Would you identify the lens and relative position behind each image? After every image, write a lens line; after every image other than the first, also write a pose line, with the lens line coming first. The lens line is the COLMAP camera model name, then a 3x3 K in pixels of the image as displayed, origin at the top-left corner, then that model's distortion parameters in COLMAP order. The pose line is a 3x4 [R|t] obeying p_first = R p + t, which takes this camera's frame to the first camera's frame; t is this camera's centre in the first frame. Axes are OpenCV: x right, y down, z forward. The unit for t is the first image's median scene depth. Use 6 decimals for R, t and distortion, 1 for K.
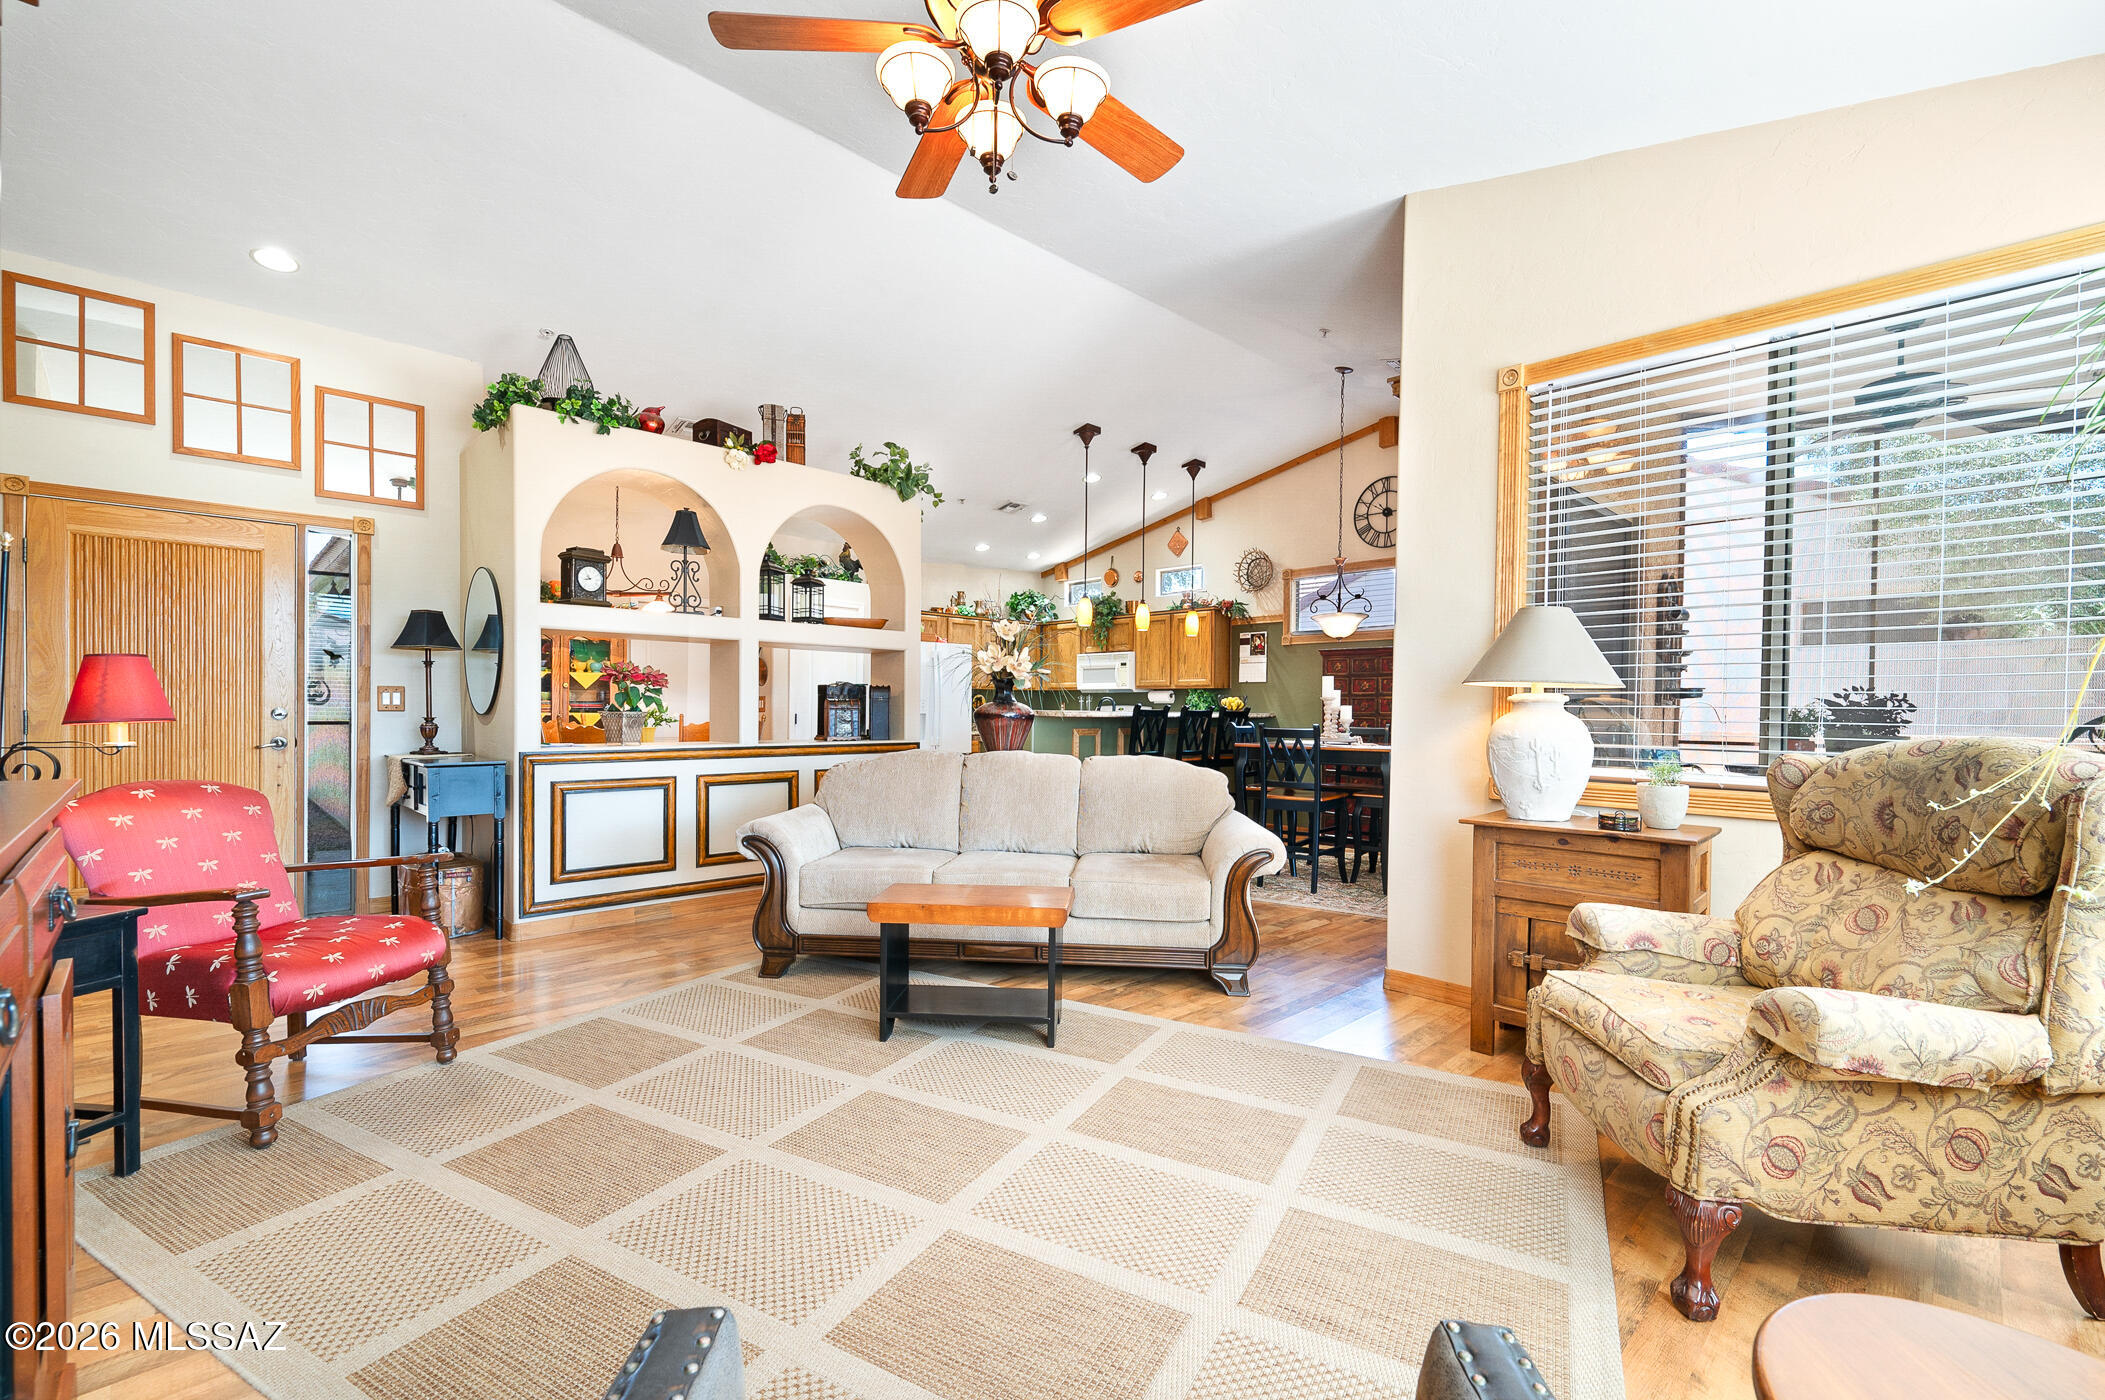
lens RADIAL K [[941.8, 0, 1082.1], [0, 941.8, 738.4], [0, 0, 1]] dist [0.005388, 0.000437]
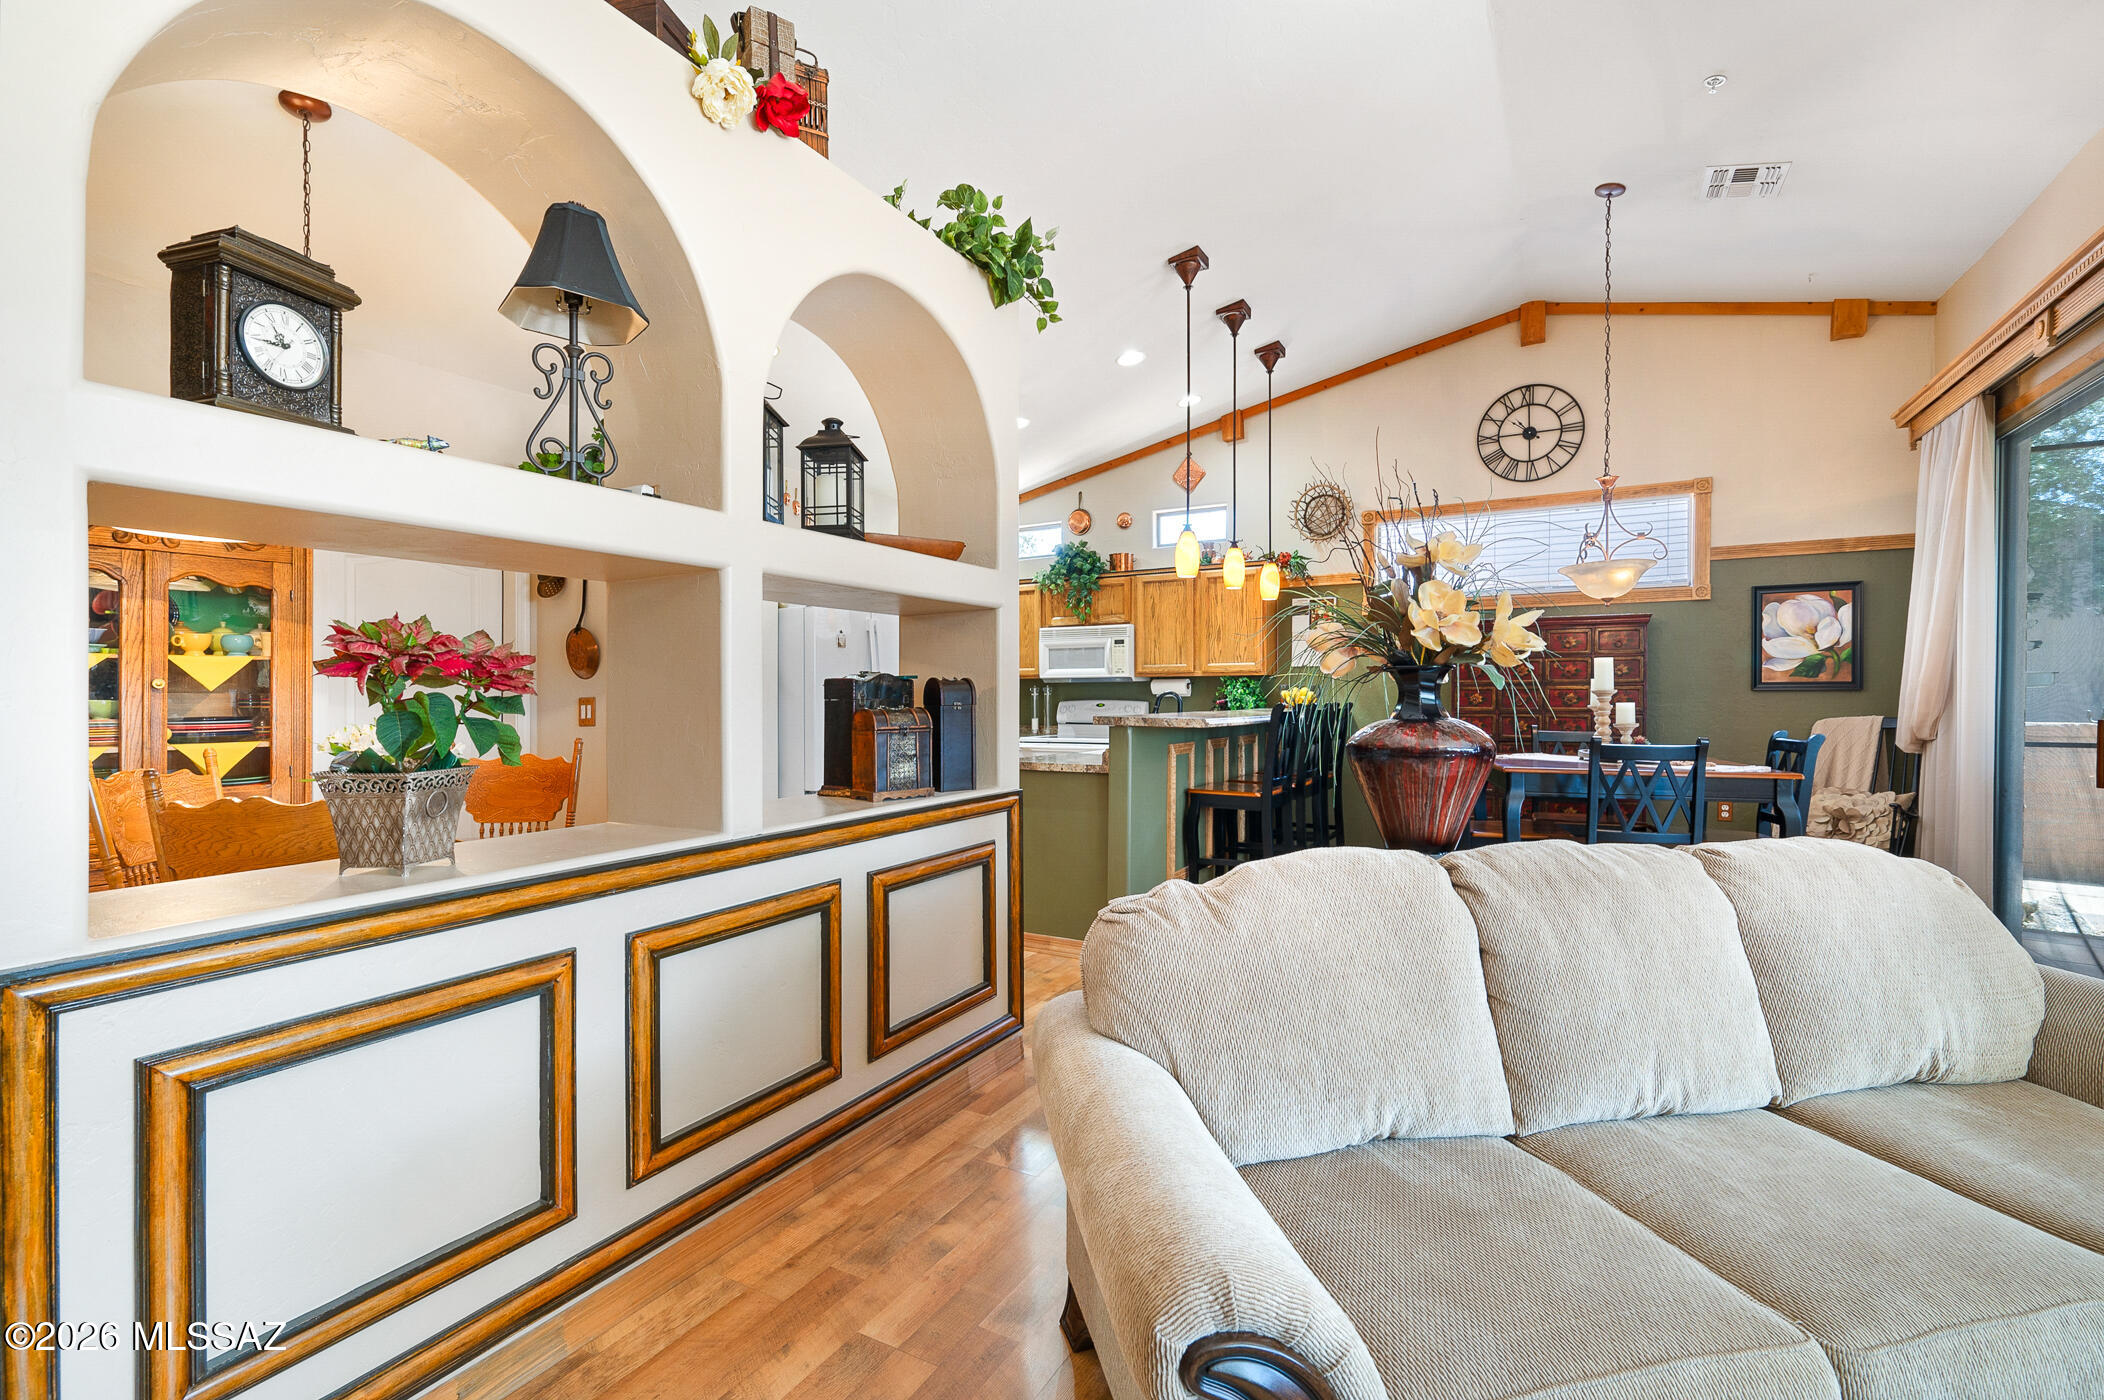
lens RADIAL K [[972.1, 0, 1093.8], [0, 972.1, 712.0], [0, 0, 1]] dist [0.003146, 0.000669]
pose [[0.961395, -0.018955, 0.274519, -0.244237], [0.022244, 0.999713, -0.008871, -0.028487], [-0.274272, 0.014635, 0.961541, 0.427335]]
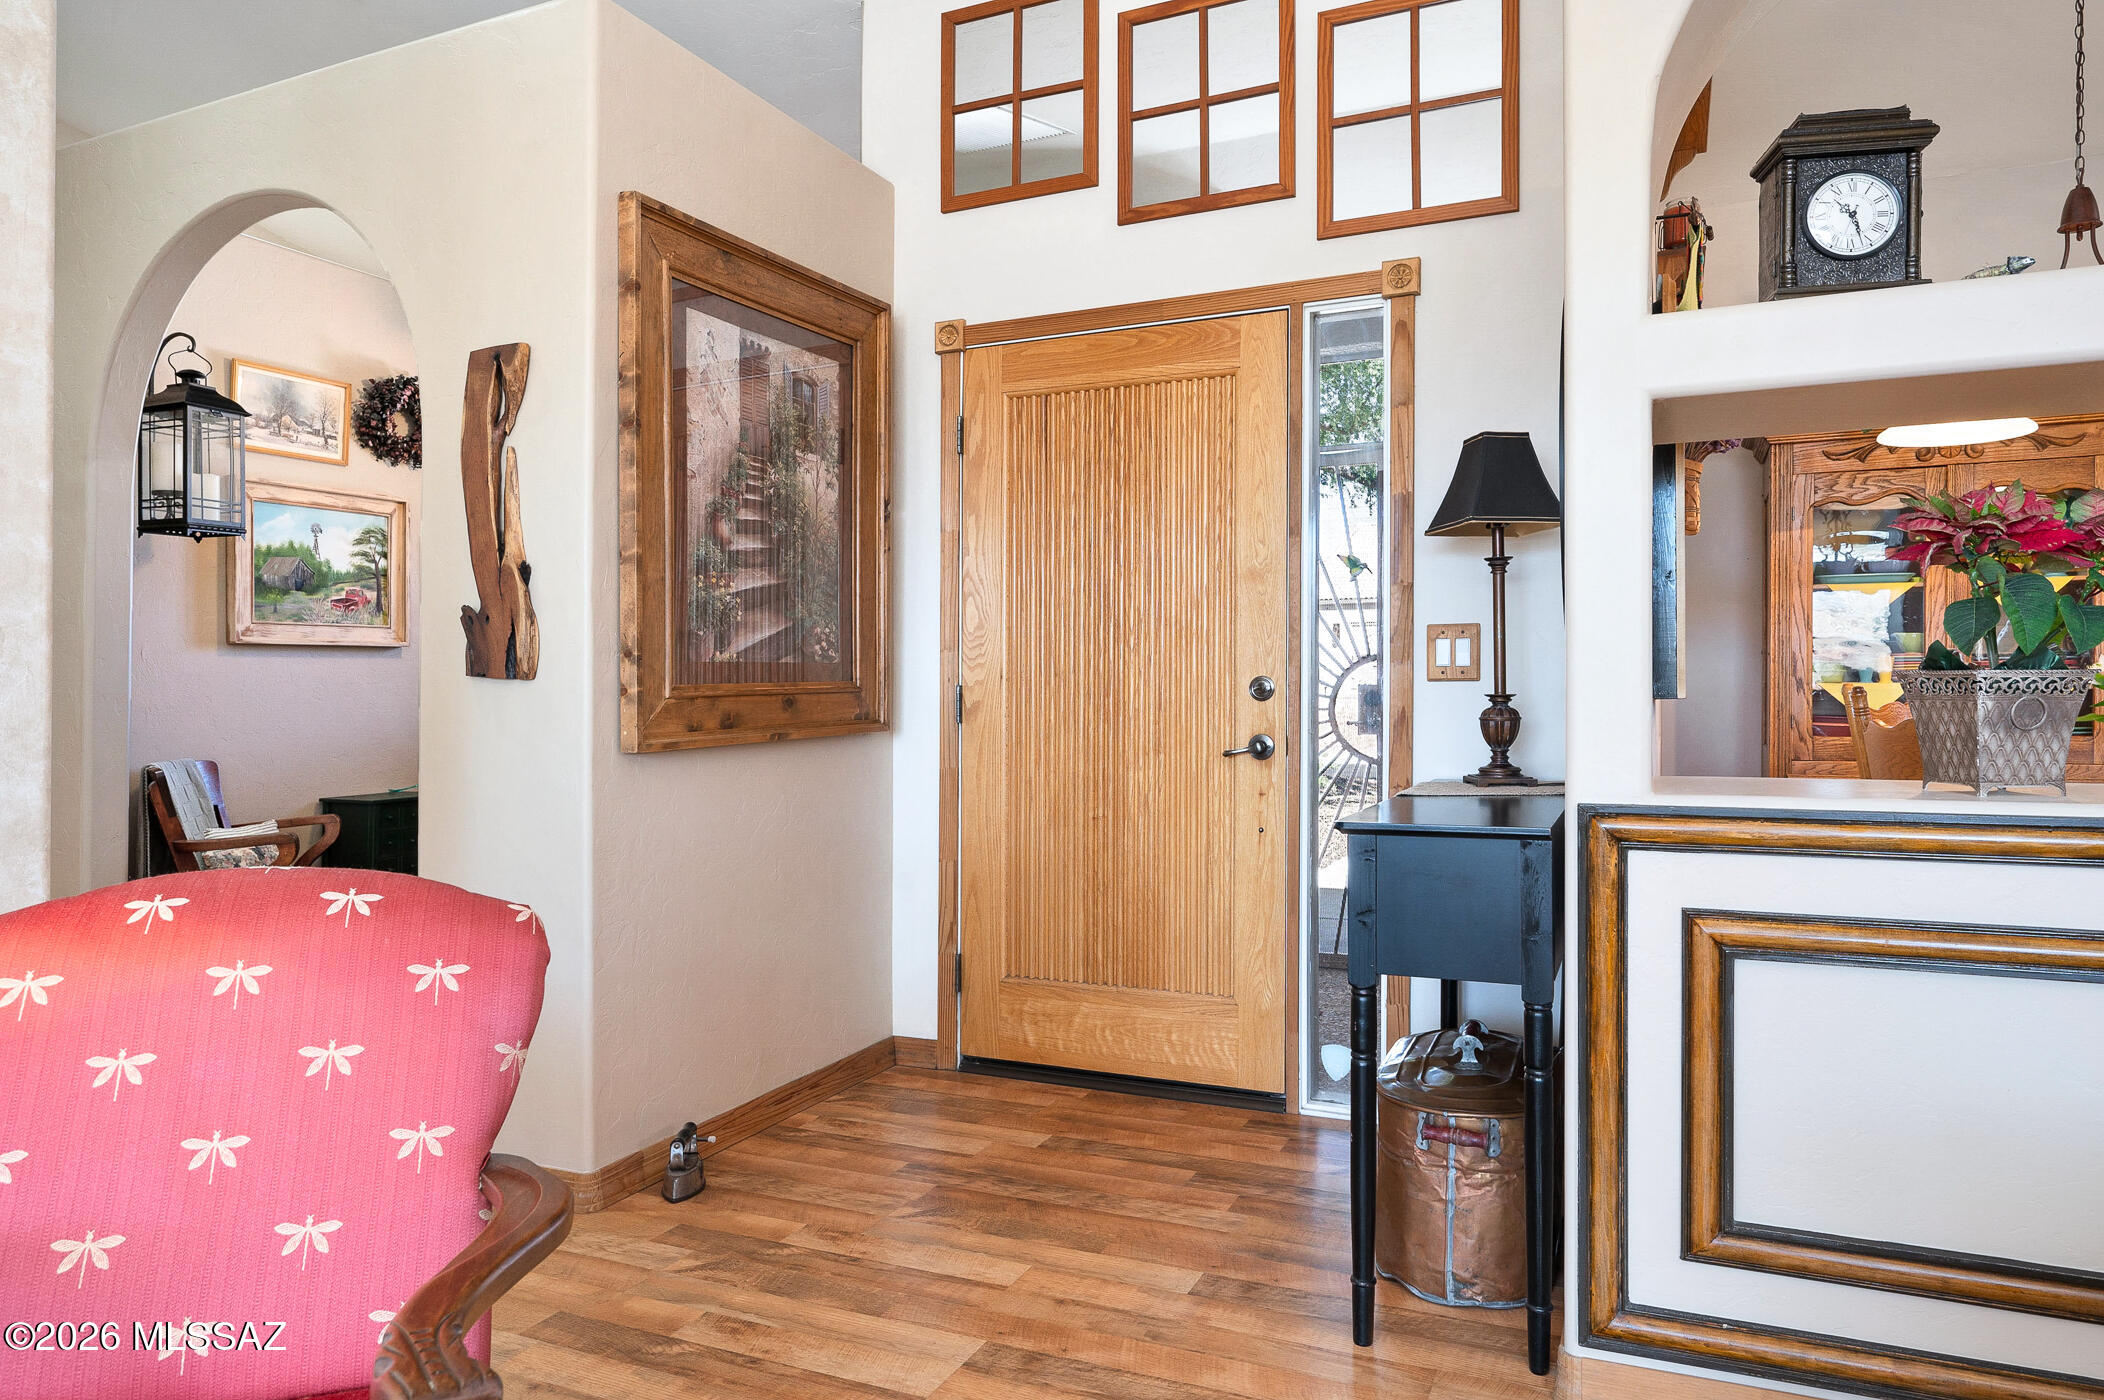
lens RADIAL K [[1313.7, 0, 1008.5], [0, 1313.7, 669.0], [0, 0, 1]] dist [-0.003193, -0.001686]
pose [[0.320760, -0.021001, -0.946928, -0.154480], [-0.021041, 0.999349, -0.029290, -0.008461], [0.946927, 0.029319, 0.320109, 0.430495]]
